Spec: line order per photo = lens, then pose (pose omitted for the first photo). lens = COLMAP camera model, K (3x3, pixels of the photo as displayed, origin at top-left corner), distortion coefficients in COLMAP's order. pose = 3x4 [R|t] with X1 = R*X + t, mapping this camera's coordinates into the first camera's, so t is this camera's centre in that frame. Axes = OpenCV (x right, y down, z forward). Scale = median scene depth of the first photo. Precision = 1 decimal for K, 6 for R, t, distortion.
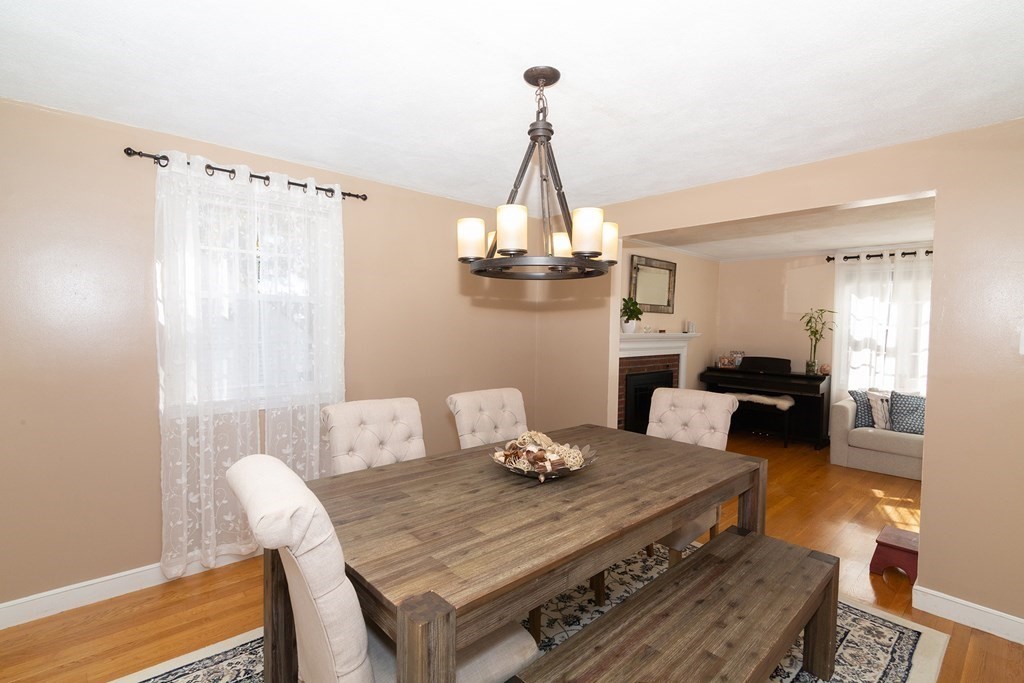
lens RADIAL K [[474.9, 0, 507.4], [0, 474.9, 337.2], [0, 0, 1]] dist [-0.000684, 0.000067]
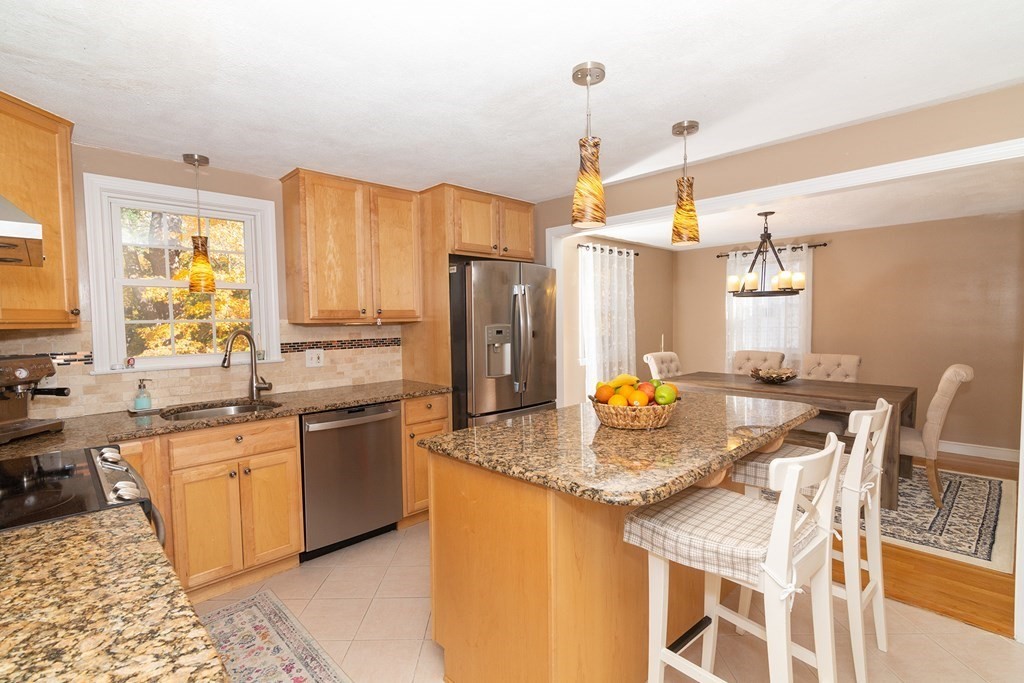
lens RADIAL K [[474.9, 0, 511.9], [0, 474.9, 344.2], [0, 0, 1]] dist [-0.000684, 0.000067]
pose [[0.040859, 0.037218, -0.998472, 1.803234], [-0.005420, 0.999300, 0.037027, 0.013244], [0.999150, 0.003898, 0.041032, -0.271281]]
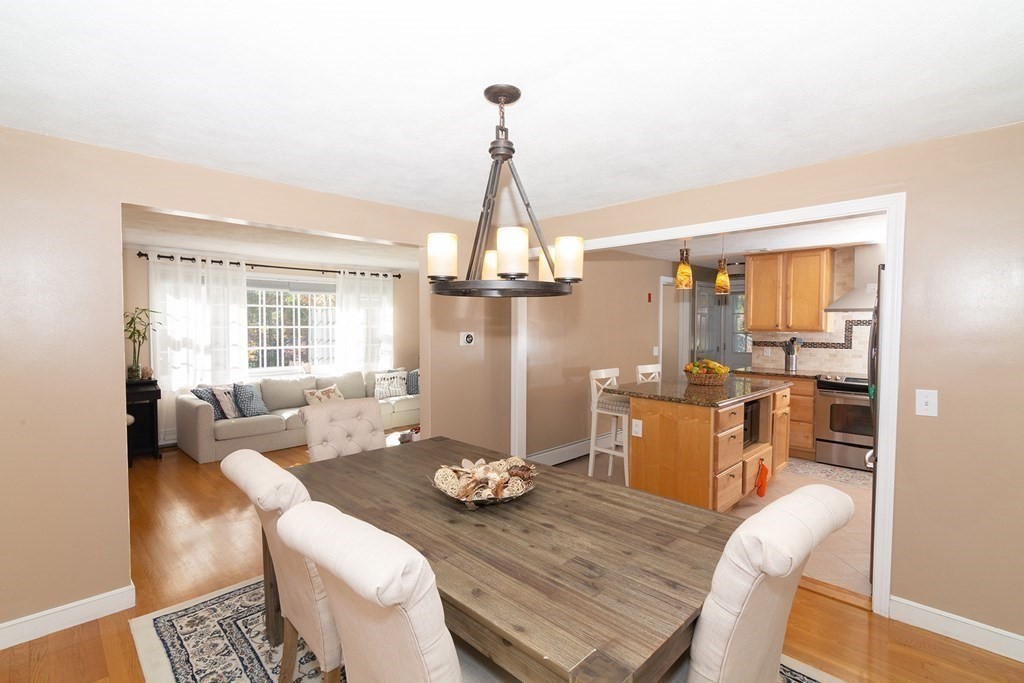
lens RADIAL K [[474.9, 0, 507.5], [0, 474.9, 338.0], [0, 0, 1]] dist [-0.000684, 0.000067]
pose [[-0.039581, -0.043721, 0.998259, -0.877143], [0.022956, 0.998739, 0.044652, -0.080747], [-0.998953, 0.024683, -0.038527, 0.977888]]
